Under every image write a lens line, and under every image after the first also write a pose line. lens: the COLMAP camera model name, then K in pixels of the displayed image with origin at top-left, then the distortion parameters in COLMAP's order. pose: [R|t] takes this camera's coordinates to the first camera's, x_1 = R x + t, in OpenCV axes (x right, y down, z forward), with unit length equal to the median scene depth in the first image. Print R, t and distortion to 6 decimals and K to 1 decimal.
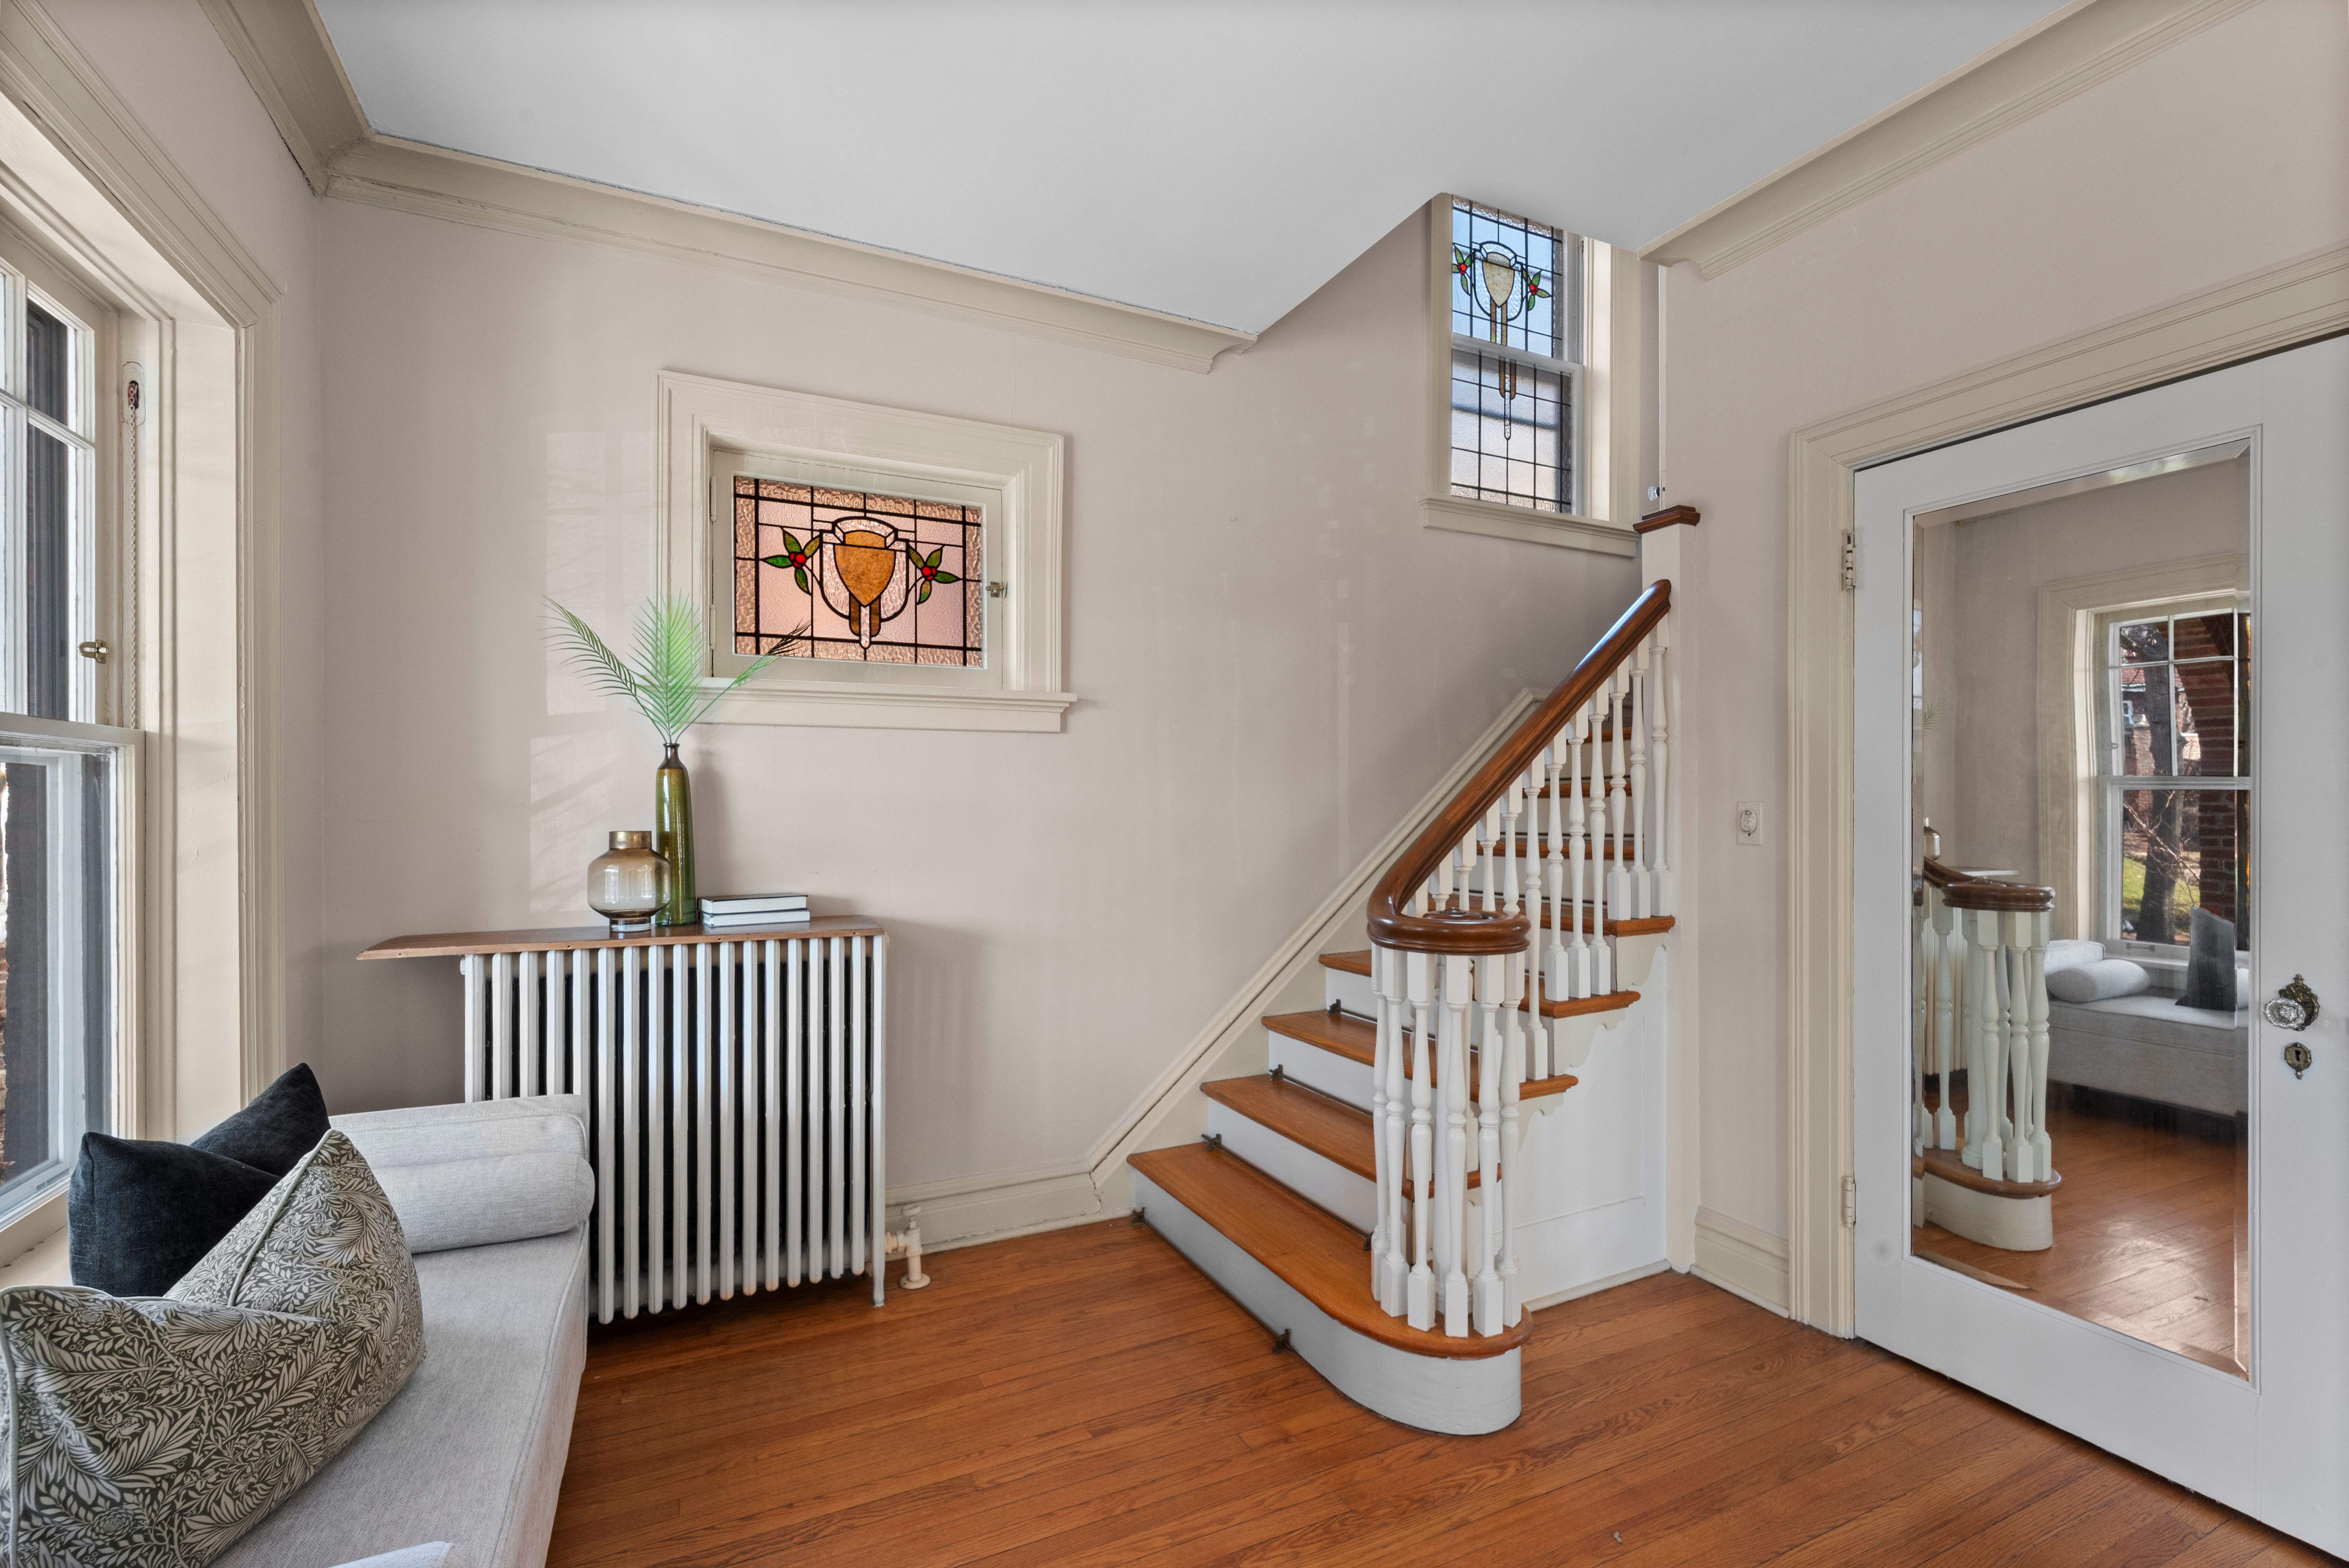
lens RADIAL K [[1021.9, 0, 1176.1], [0, 1021.9, 806.3], [0, 0, 1]] dist [0.001527, -0.001166]
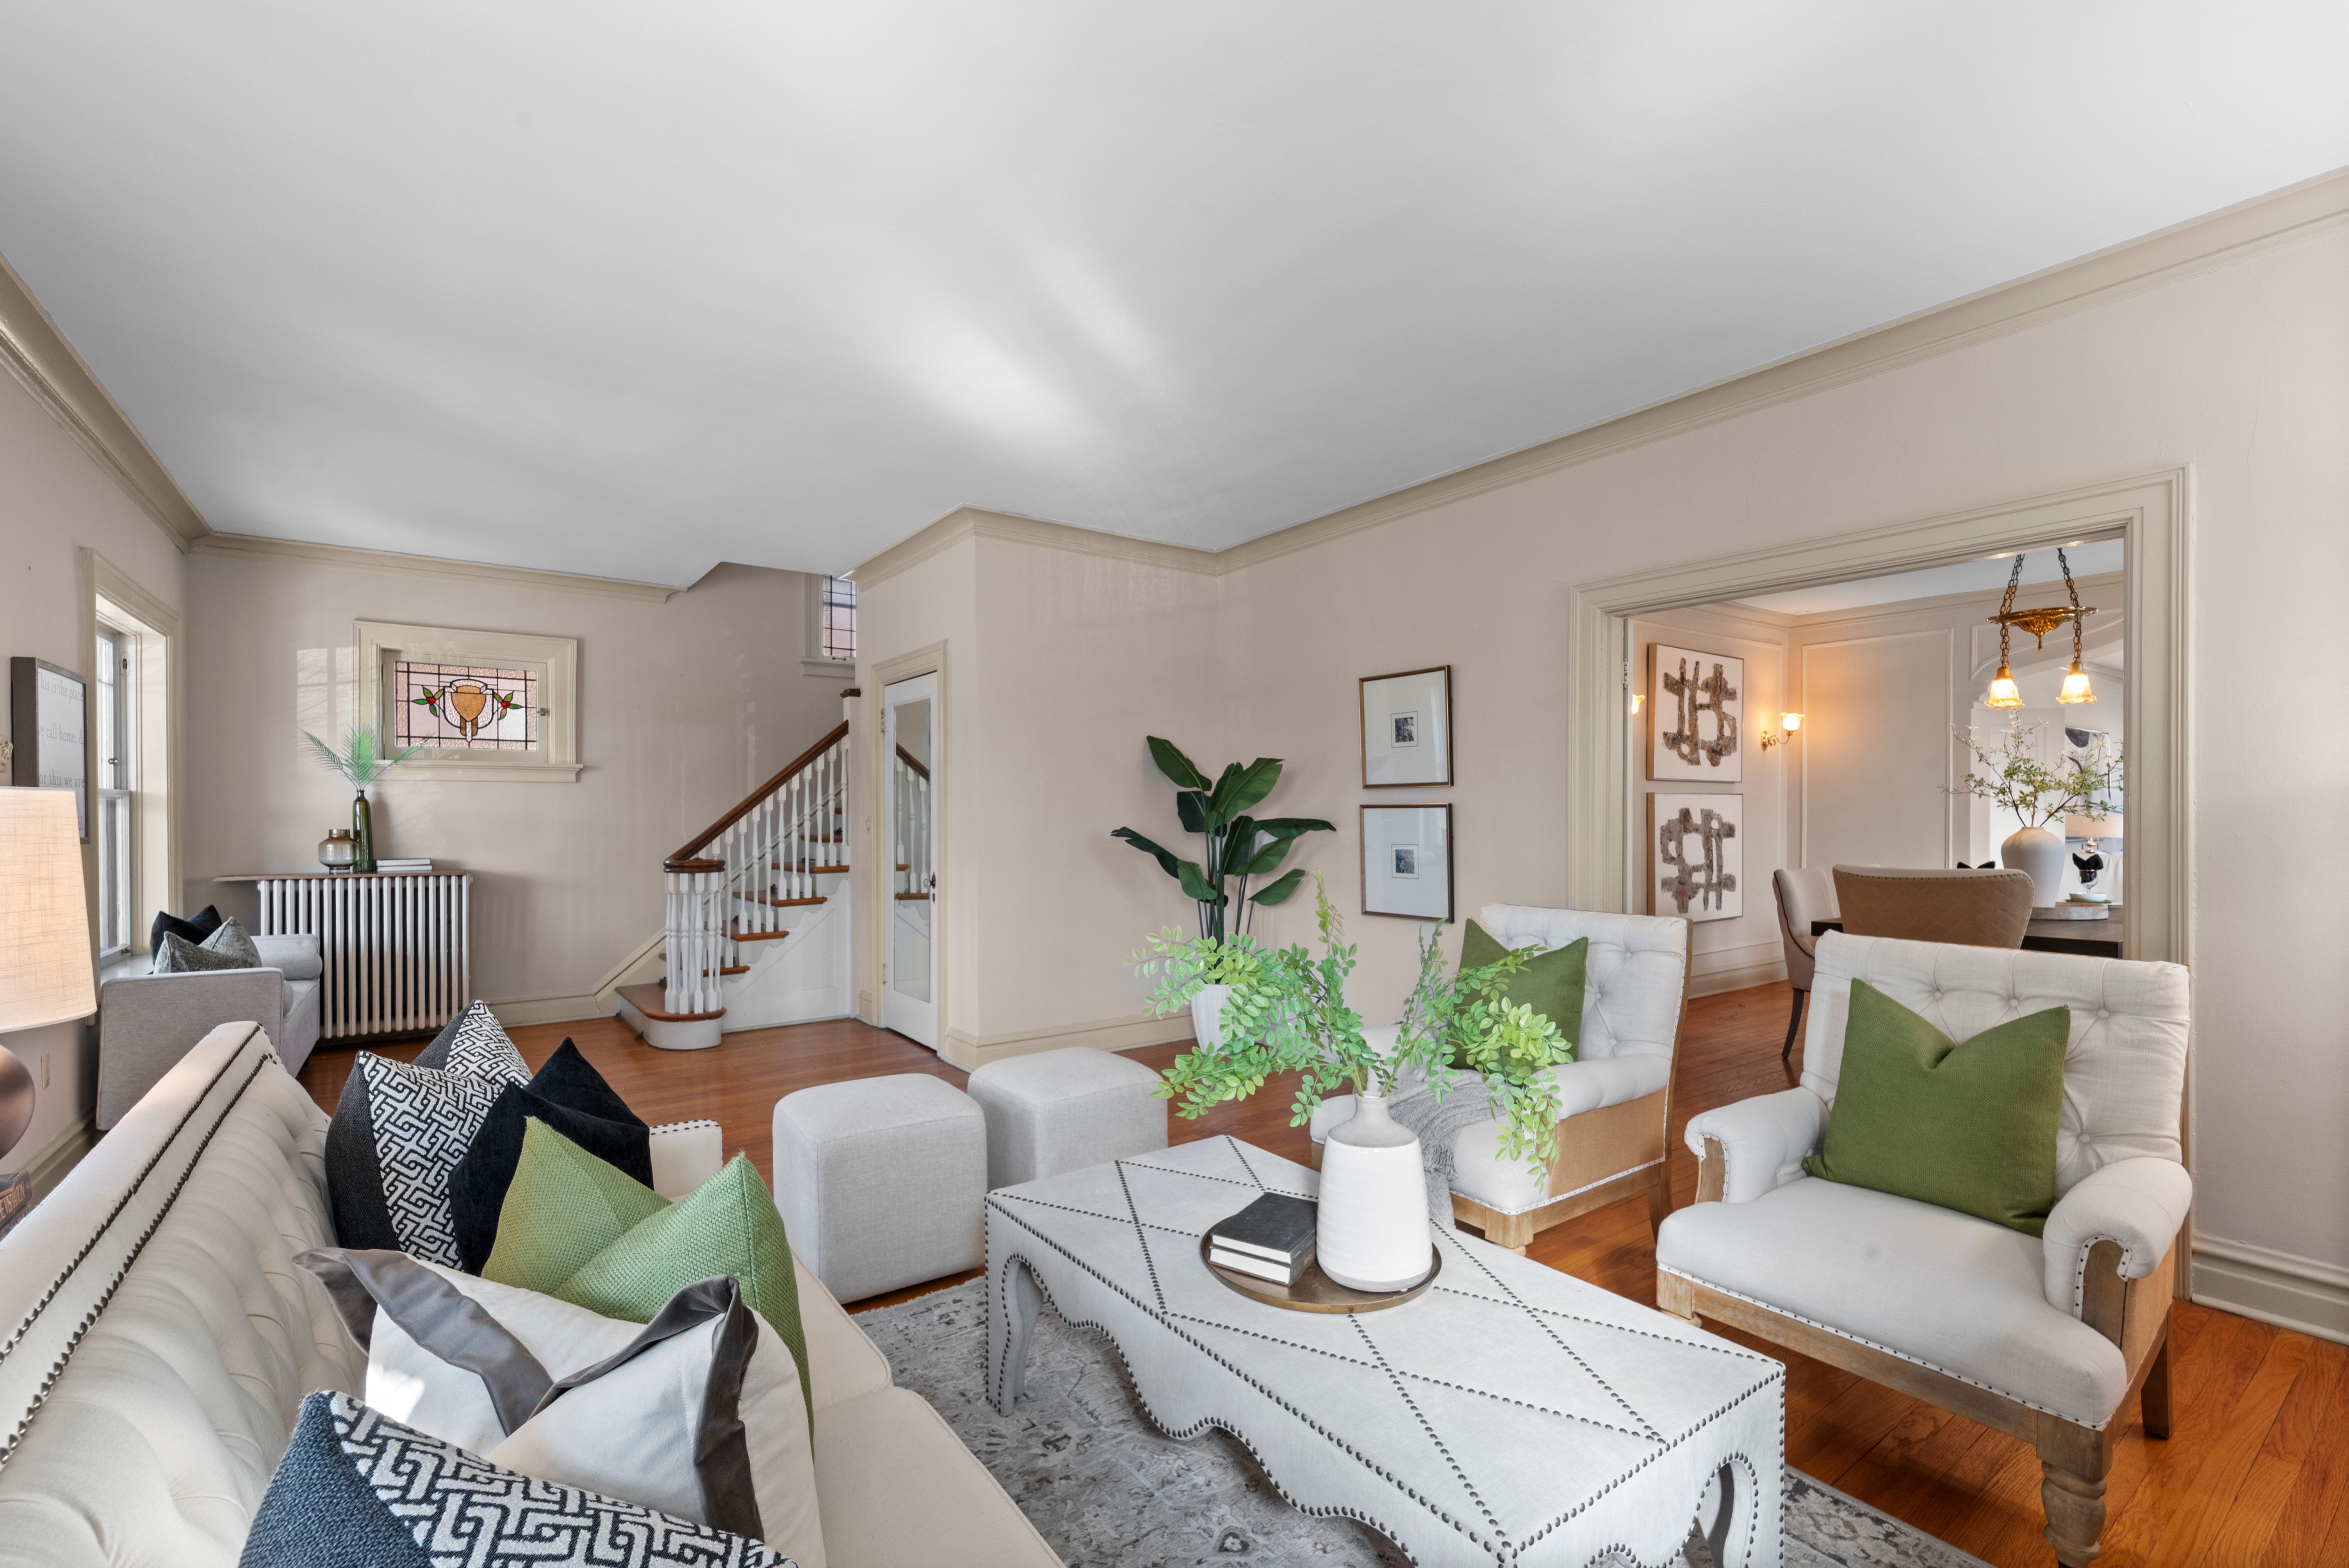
lens RADIAL K [[1021.9, 0, 1174.9], [0, 1021.9, 819.9], [0, 0, 1]] dist [0.001527, -0.001166]
pose [[0.984537, -0.001832, 0.175165, 0.854371], [0.001400, 0.999996, 0.002590, -0.000103], [-0.175169, -0.002304, 0.984536, -1.489644]]
